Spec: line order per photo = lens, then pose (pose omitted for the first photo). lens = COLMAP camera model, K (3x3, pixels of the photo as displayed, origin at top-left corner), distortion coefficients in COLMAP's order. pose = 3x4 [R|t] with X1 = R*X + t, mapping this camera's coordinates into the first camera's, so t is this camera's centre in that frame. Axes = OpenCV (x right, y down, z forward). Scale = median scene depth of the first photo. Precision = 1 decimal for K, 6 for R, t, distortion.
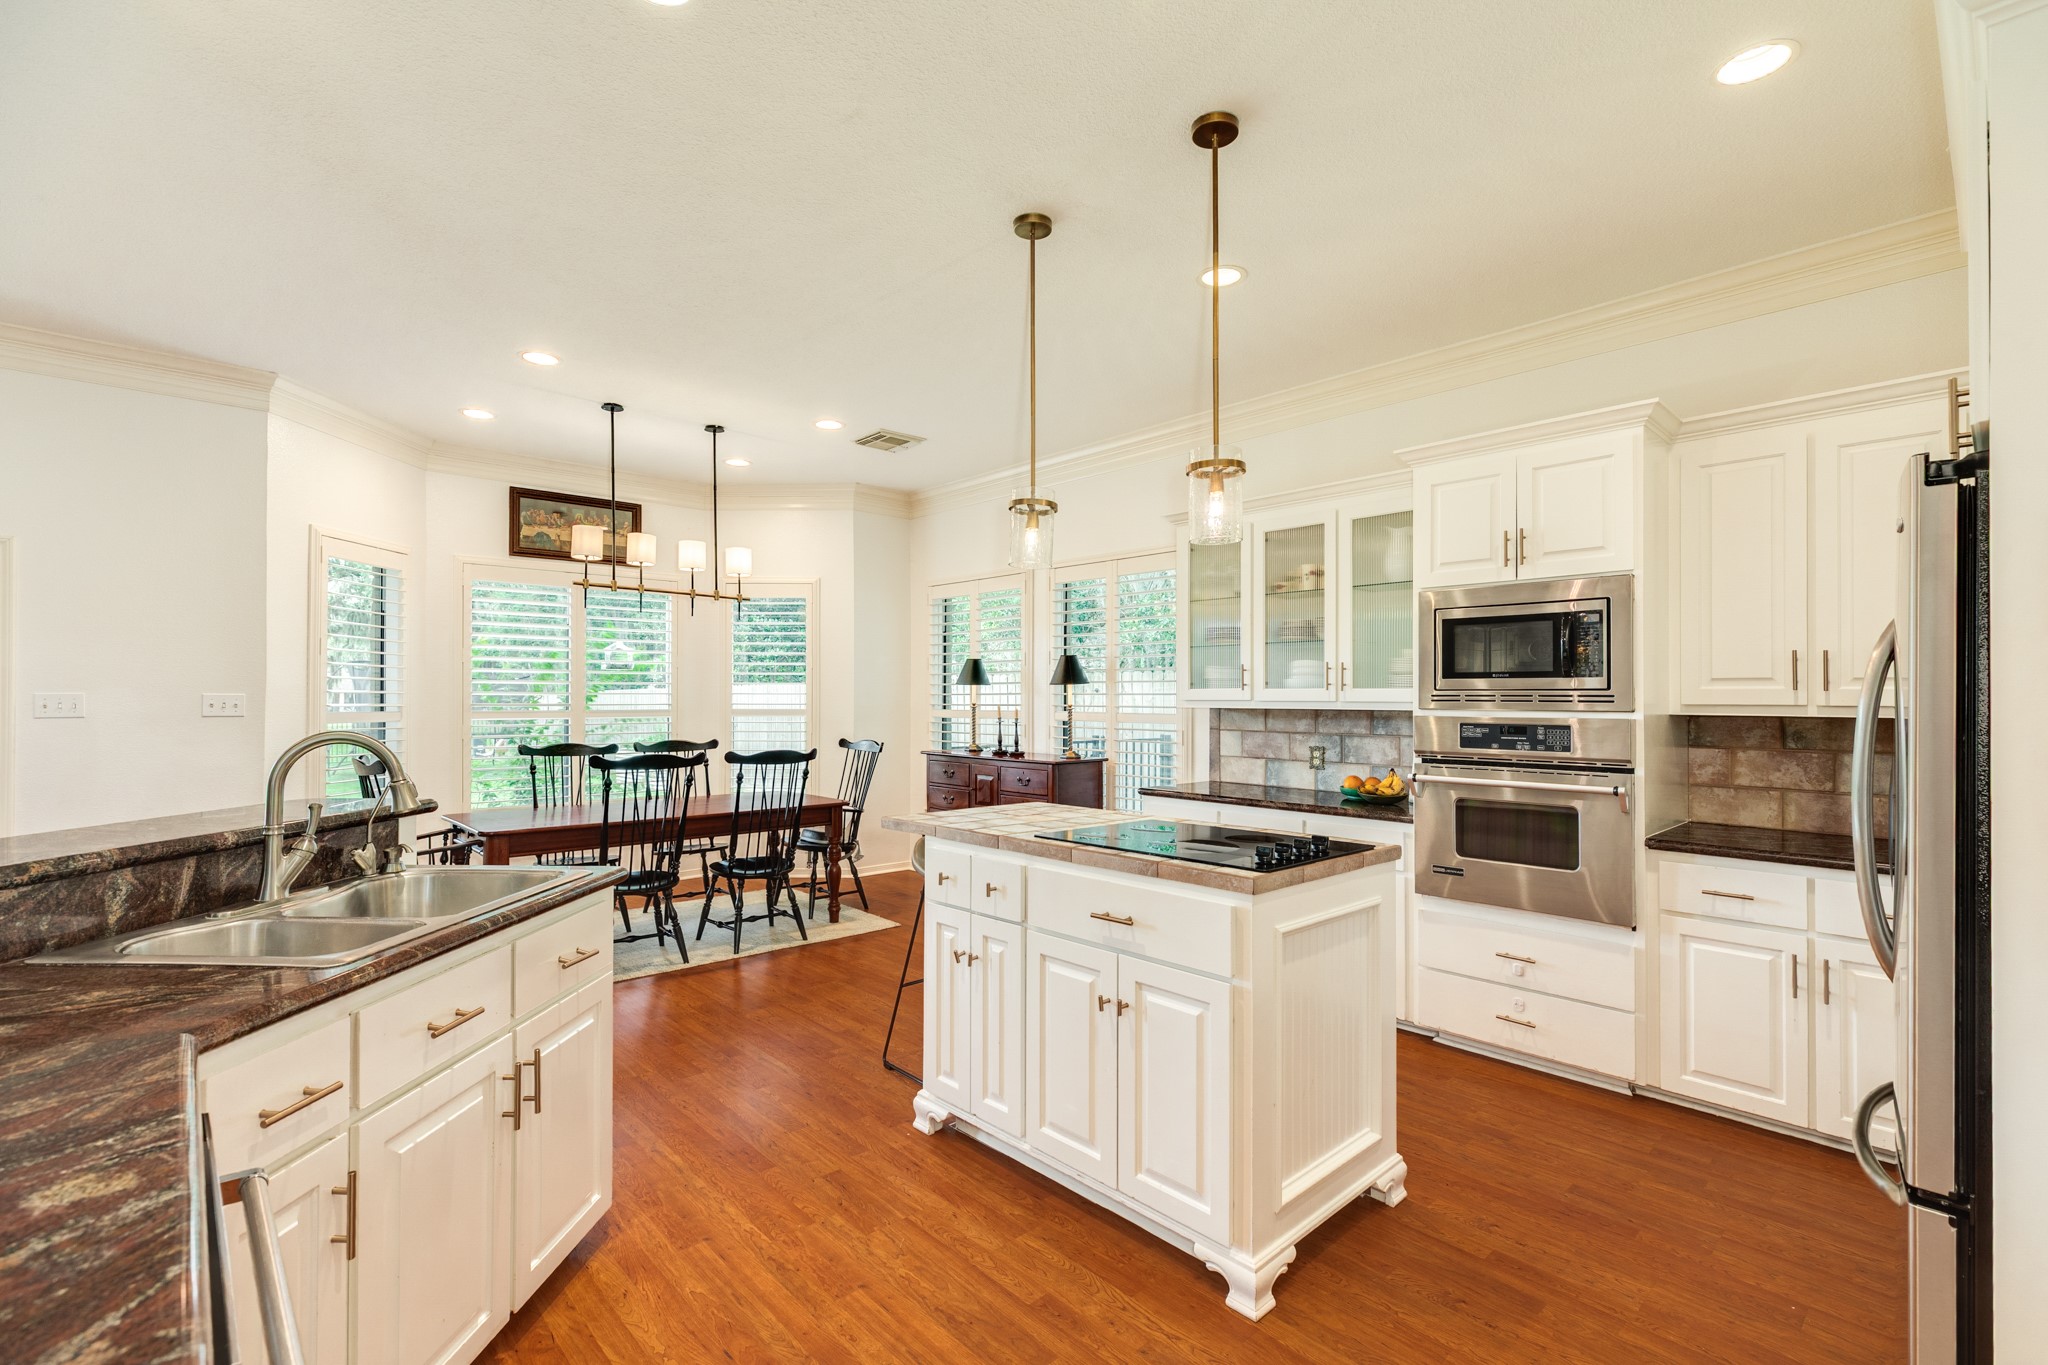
lens RADIAL K [[912.1, 0, 1024.0], [0, 912.1, 682.5], [0, 0, 1]] dist [0.007373, 0.000056]
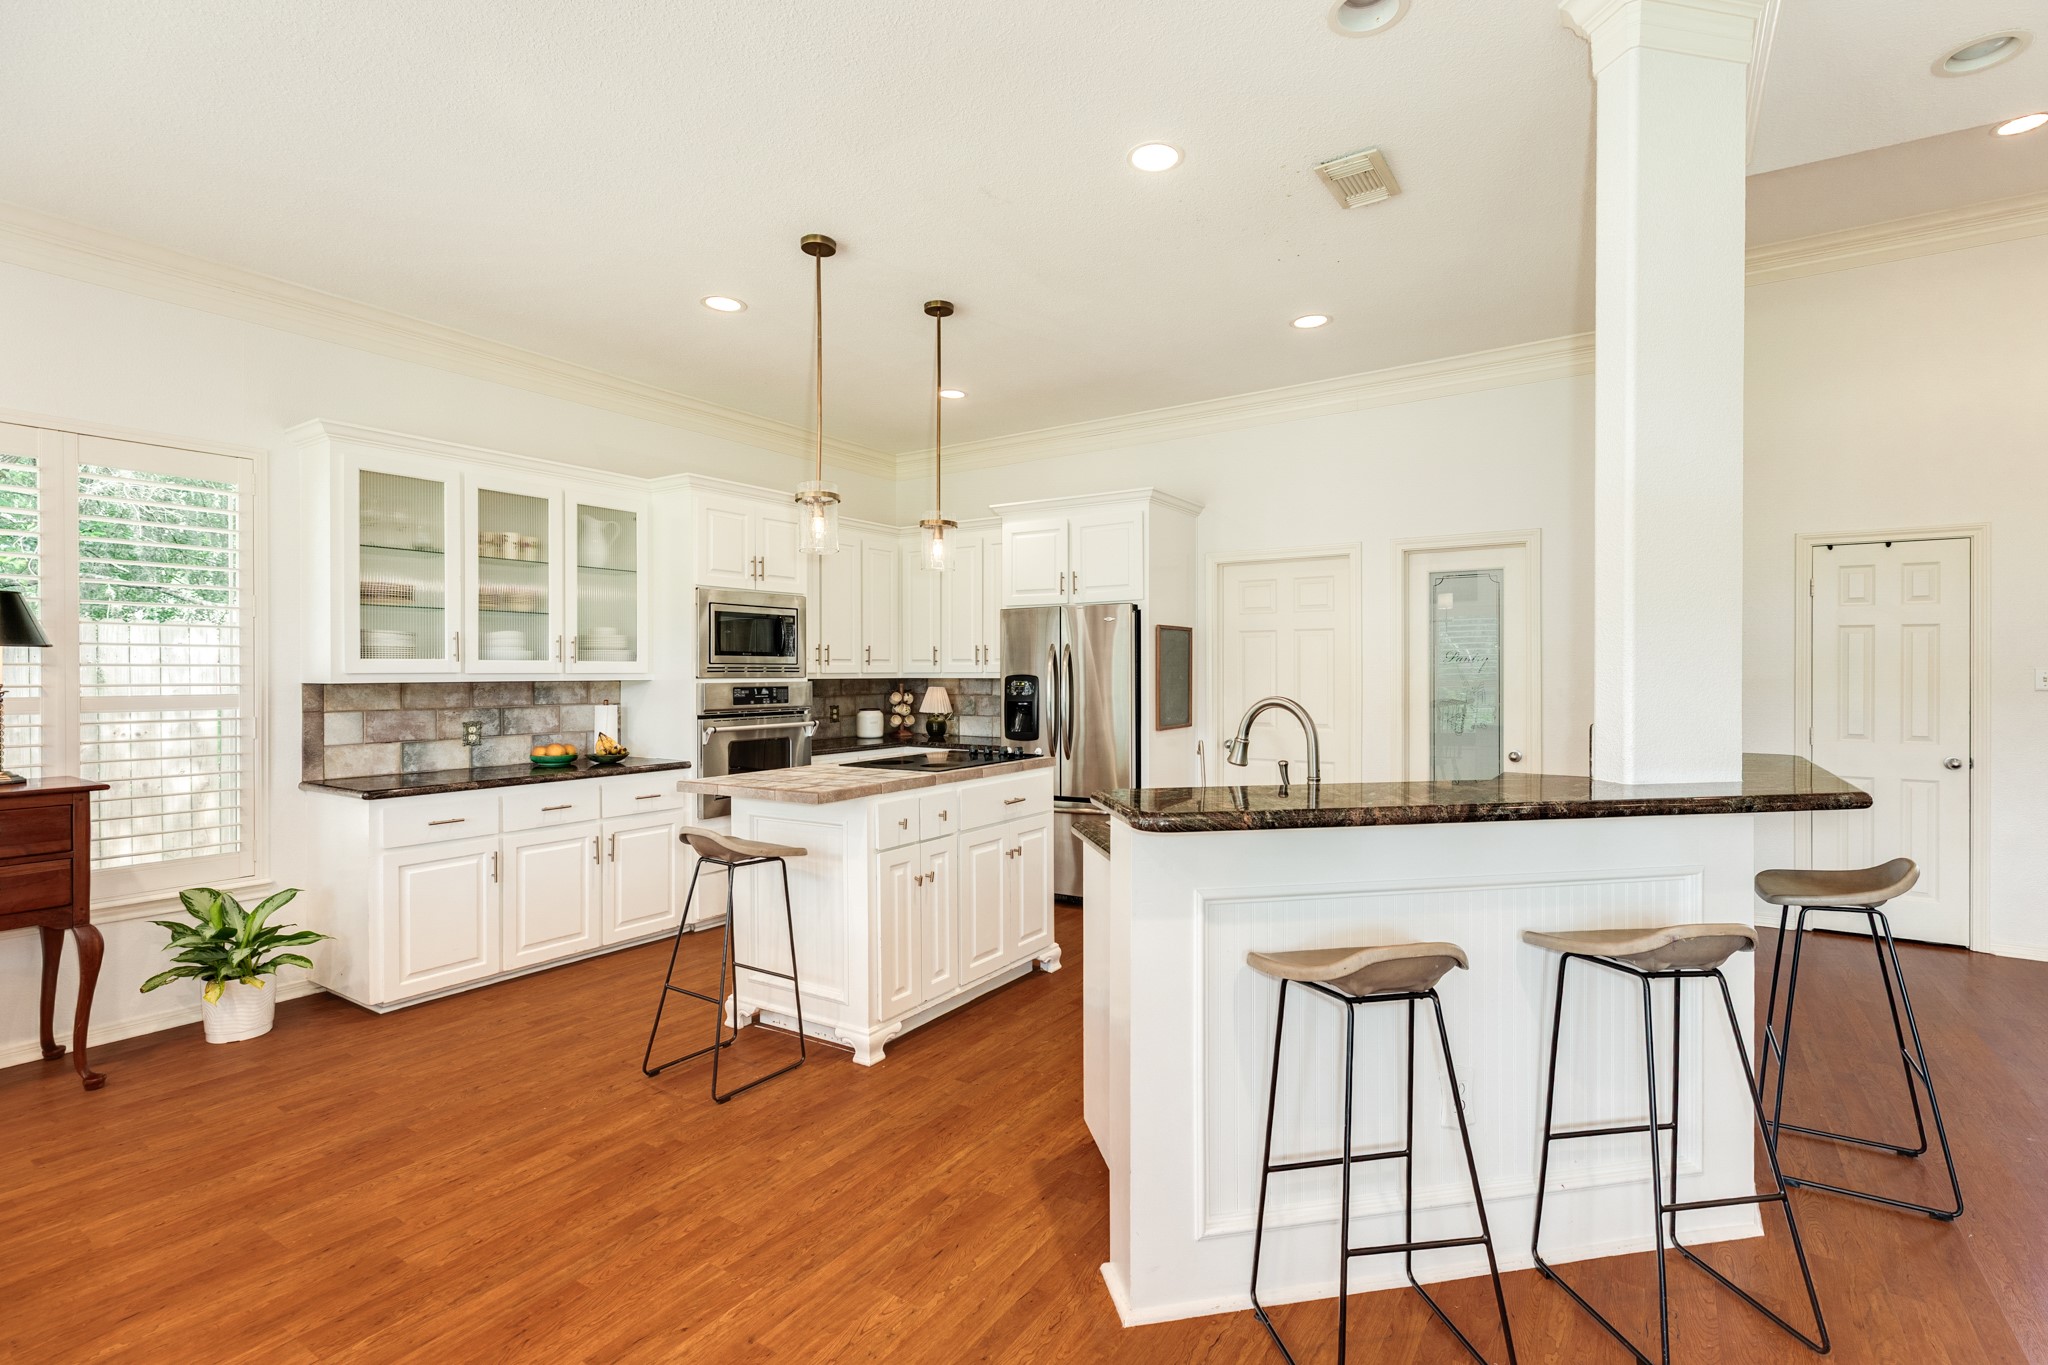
lens RADIAL K [[943.0, 0, 1051.4], [0, 943.0, 670.6], [0, 0, 1]] dist [0.004268, 0.000199]
pose [[-0.245477, -0.000728, 0.969402, -0.814178], [-0.013250, 0.999909, -0.002605, 0.012590], [-0.969312, -0.013484, -0.245464, 0.696248]]
